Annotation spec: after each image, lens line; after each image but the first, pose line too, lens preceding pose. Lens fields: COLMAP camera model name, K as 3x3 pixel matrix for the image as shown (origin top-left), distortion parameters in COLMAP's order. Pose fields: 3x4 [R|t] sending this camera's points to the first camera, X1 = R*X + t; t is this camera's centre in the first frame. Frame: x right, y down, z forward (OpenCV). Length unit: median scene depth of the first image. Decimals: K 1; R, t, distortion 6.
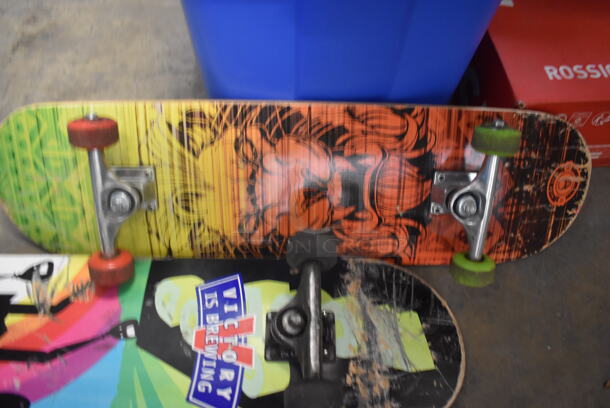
lens RADIAL K [[496.4, 0, 305.0], [0, 496.4, 204.0], [0, 0, 1]] dist [-0.083034, 0.007380]
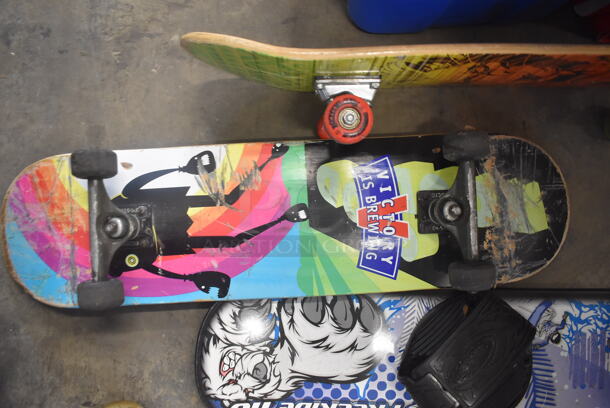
lens RADIAL K [[496.4, 0, 305.0], [0, 496.4, 204.0], [0, 0, 1]] dist [-0.083034, 0.007380]
pose [[0.998994, -0.041071, 0.017999, -0.368784], [0.024877, 0.841562, 0.539588, -0.395568], [-0.037308, -0.538597, 0.841737, 0.019157]]
